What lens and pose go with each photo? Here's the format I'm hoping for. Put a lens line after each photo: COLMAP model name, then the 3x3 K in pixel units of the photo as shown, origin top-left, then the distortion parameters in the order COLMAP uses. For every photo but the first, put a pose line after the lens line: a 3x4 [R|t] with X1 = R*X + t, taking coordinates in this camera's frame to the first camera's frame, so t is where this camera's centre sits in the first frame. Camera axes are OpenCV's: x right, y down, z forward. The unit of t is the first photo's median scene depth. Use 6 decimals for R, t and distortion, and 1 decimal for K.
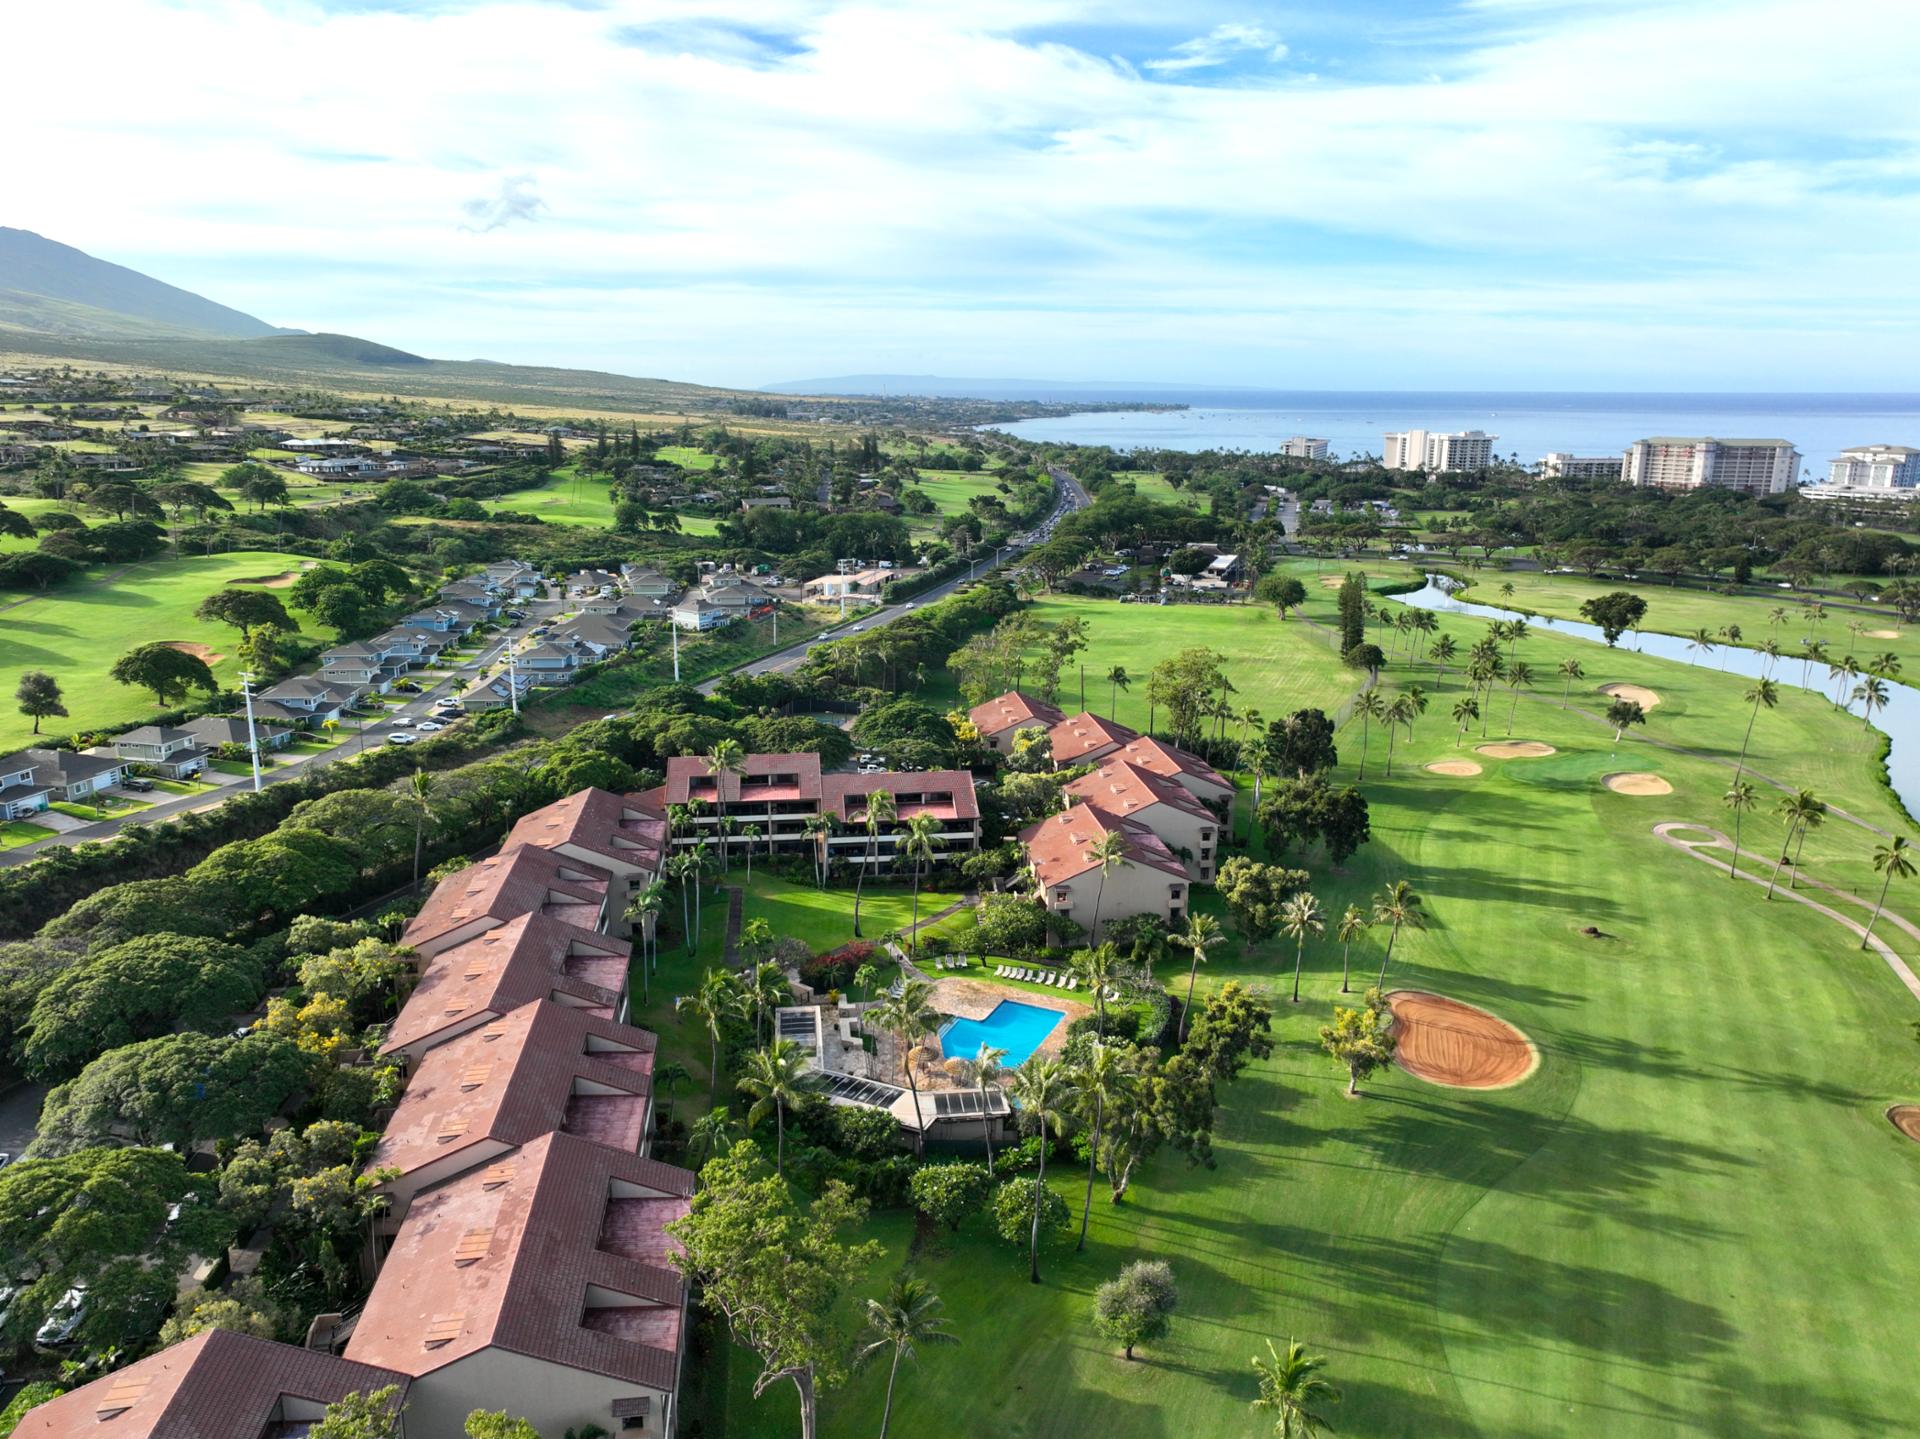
lens RADIAL K [[1344.3, 0, 956.9], [0, 1344.3, 726.1], [0, 0, 1]] dist [0.002496, 0.014398]
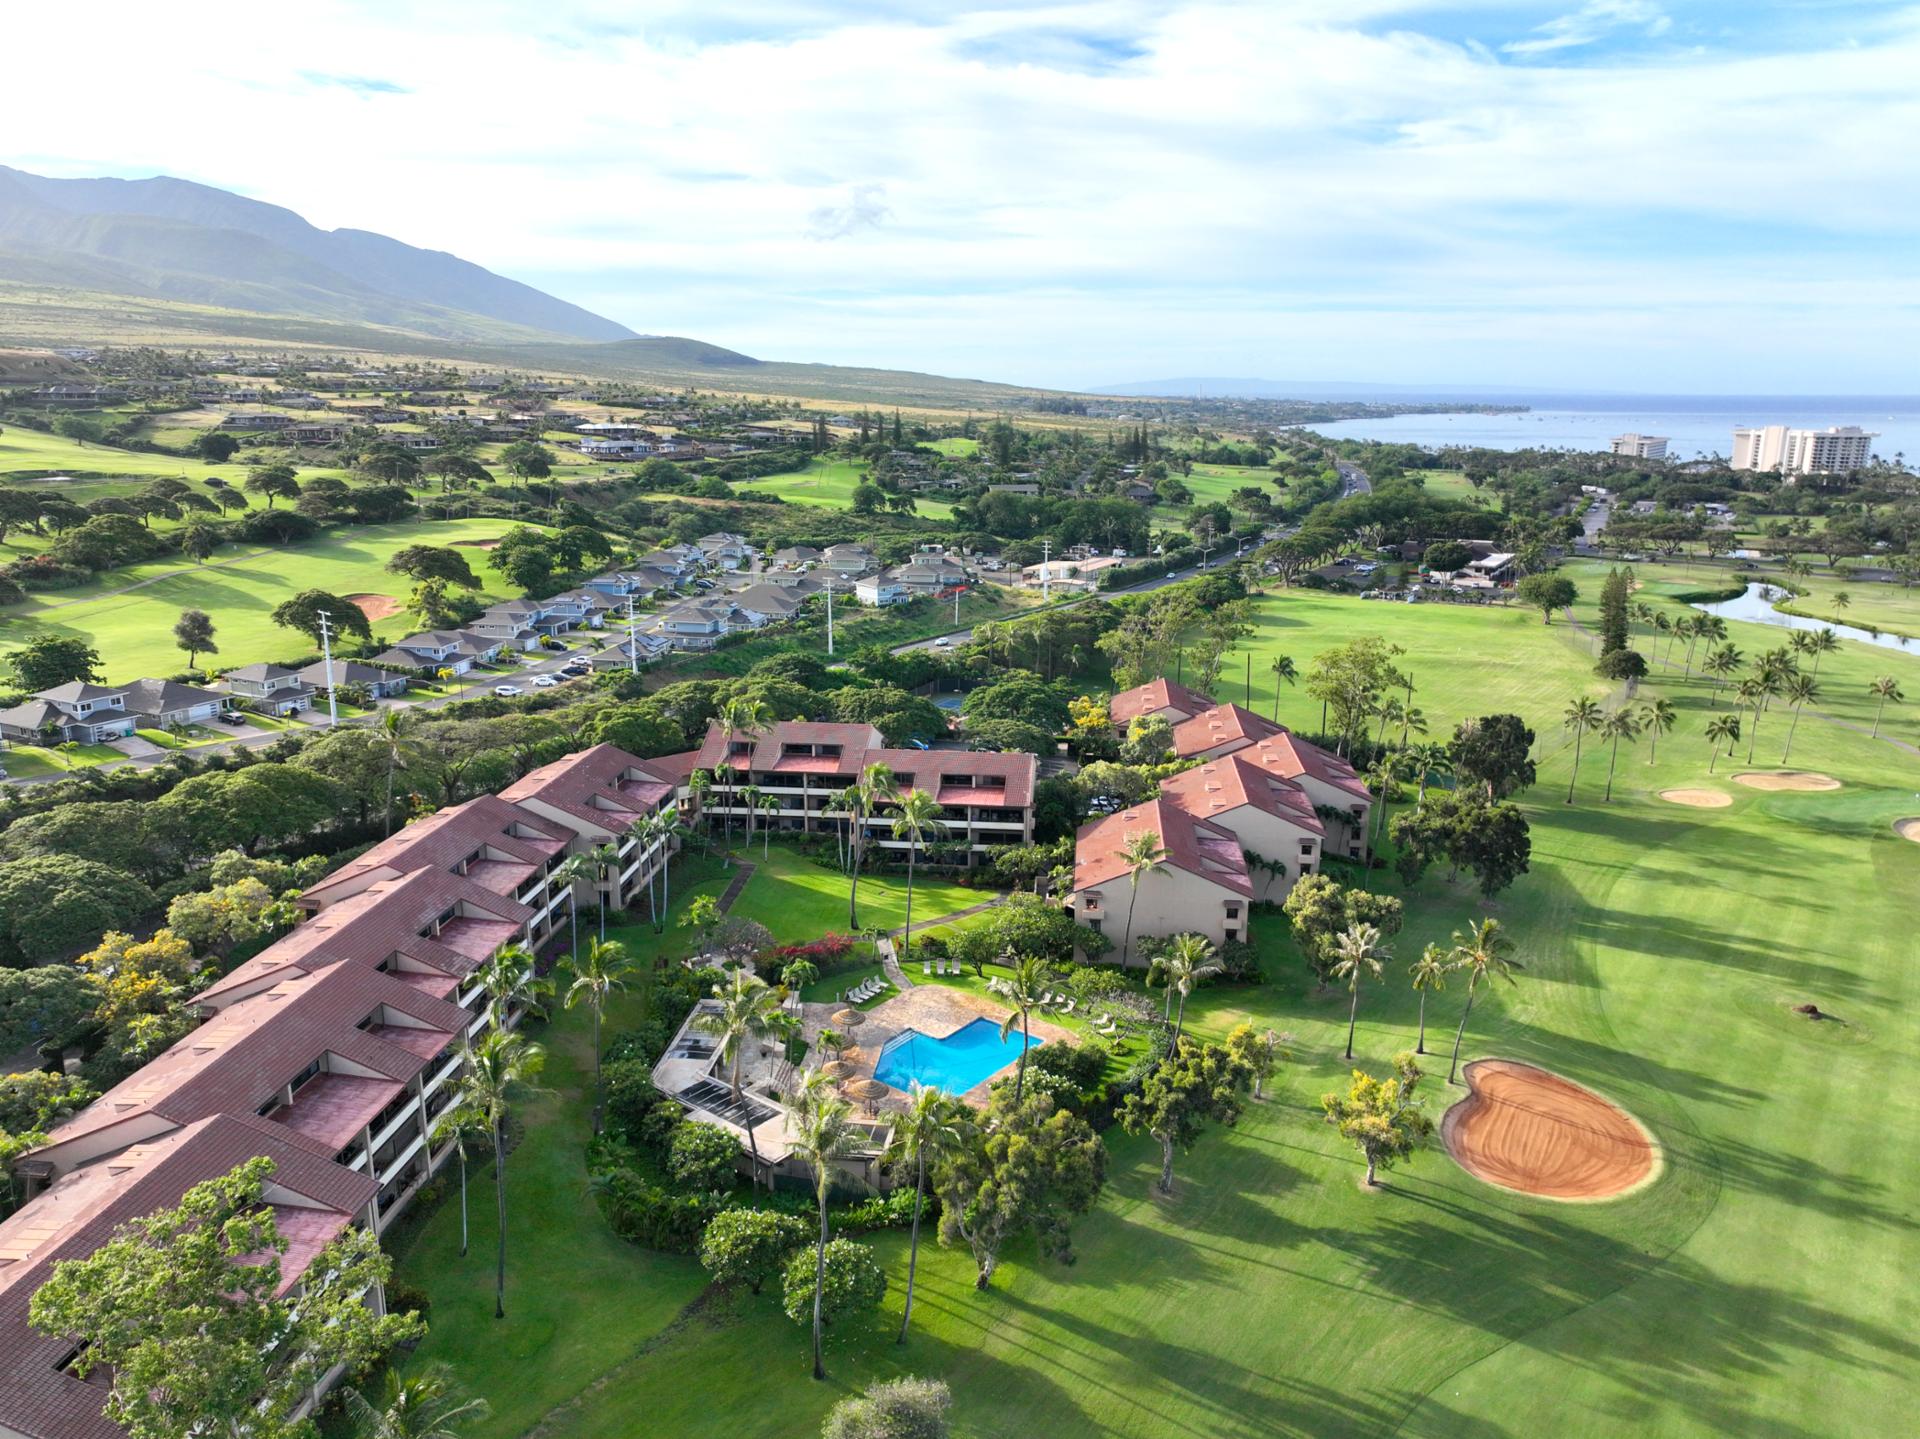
lens RADIAL K [[1344.3, 0, 957.7], [0, 1344.3, 712.8], [0, 0, 1]] dist [0.002496, 0.014398]
pose [[0.973319, 0.054415, -0.222911, 0.108901], [-0.057035, 0.998358, -0.005327, 0.009518], [0.222255, 0.017899, 0.974824, 0.091568]]
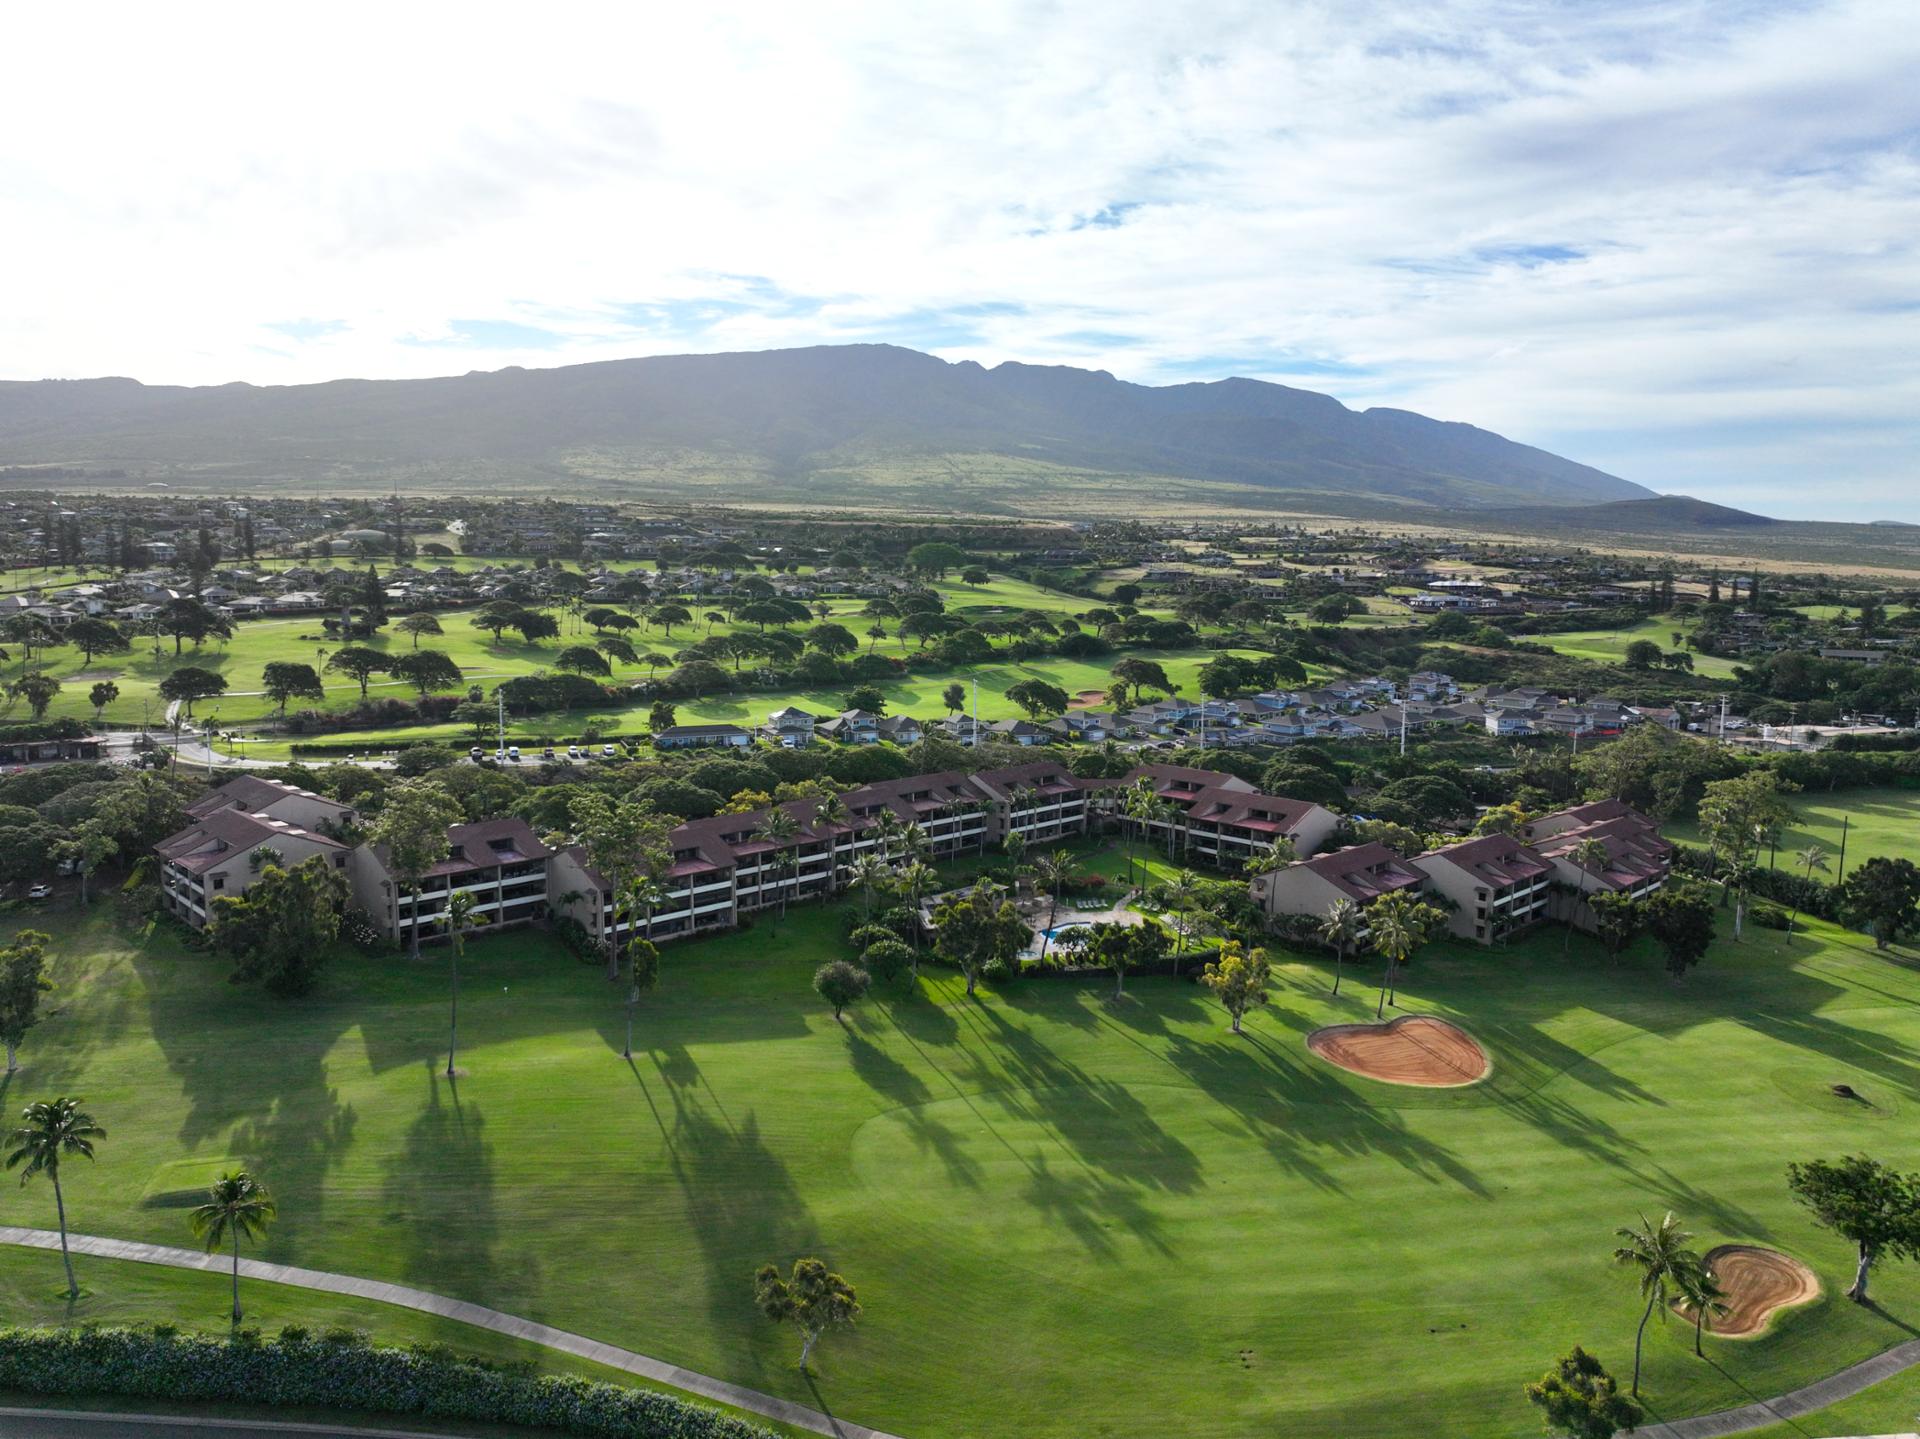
lens RADIAL K [[1344.3, 0, 969.2], [0, 1344.3, 723.4], [0, 0, 1]] dist [0.002496, 0.014398]
pose [[0.595258, 0.100969, -0.797166, 0.546211], [-0.196243, 0.980300, -0.022374, 0.035447], [0.779203, 0.169756, 0.603346, 0.007025]]
